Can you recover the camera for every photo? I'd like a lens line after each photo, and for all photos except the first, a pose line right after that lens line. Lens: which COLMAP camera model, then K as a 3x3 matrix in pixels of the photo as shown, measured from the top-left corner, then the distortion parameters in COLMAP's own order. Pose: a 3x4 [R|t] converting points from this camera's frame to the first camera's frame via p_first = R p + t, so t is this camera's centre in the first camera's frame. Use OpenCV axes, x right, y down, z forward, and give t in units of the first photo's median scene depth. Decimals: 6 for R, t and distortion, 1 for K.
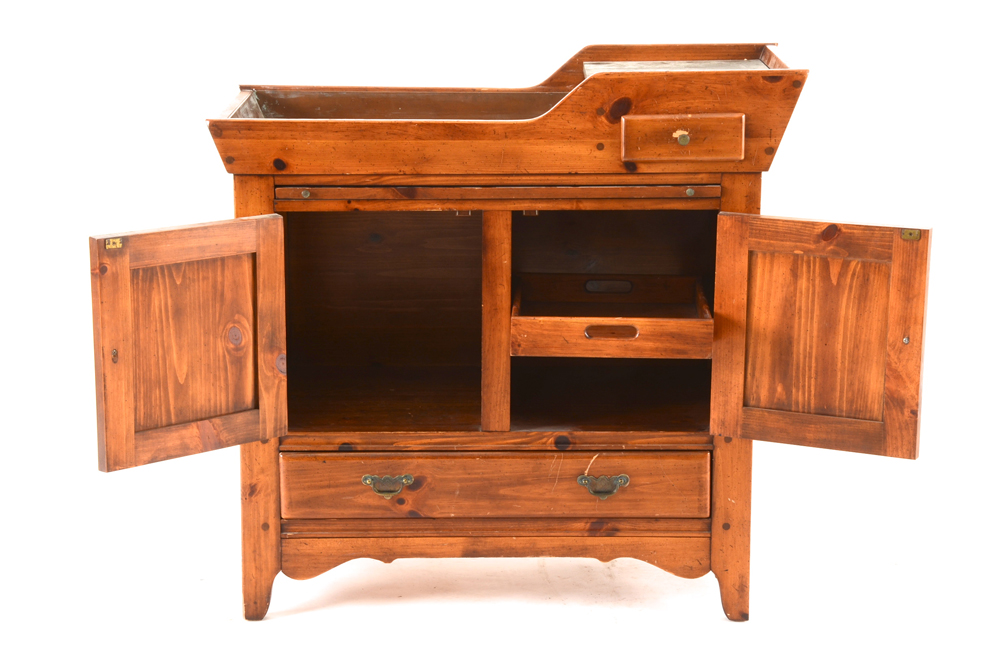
lens RADIAL K [[2138.4, 0, 500.0], [0, 2138.4, 331.0], [0, 0, 1]] dist [0.418613, 0.037764]
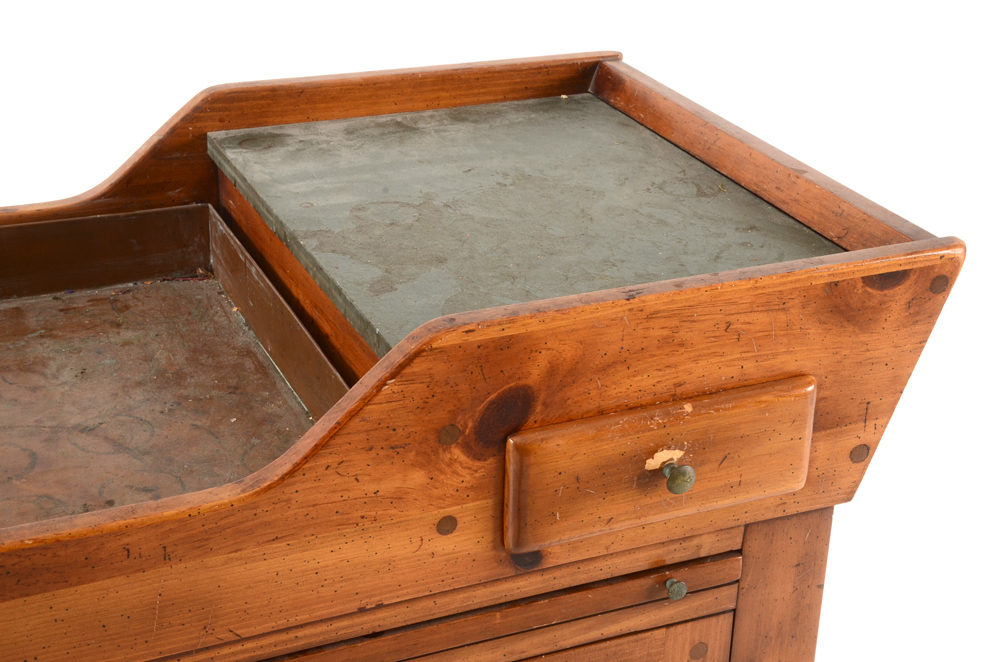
lens RADIAL K [[1634.6, 0, 500.0], [0, 1634.6, 331.0], [0, 0, 1]] dist [0.193885, 0.109047]
pose [[0.911143, -0.146923, 0.385010, -0.040072], [0.061756, 0.972415, 0.224934, -0.171359], [-0.407437, -0.181170, 0.895082, 0.764021]]
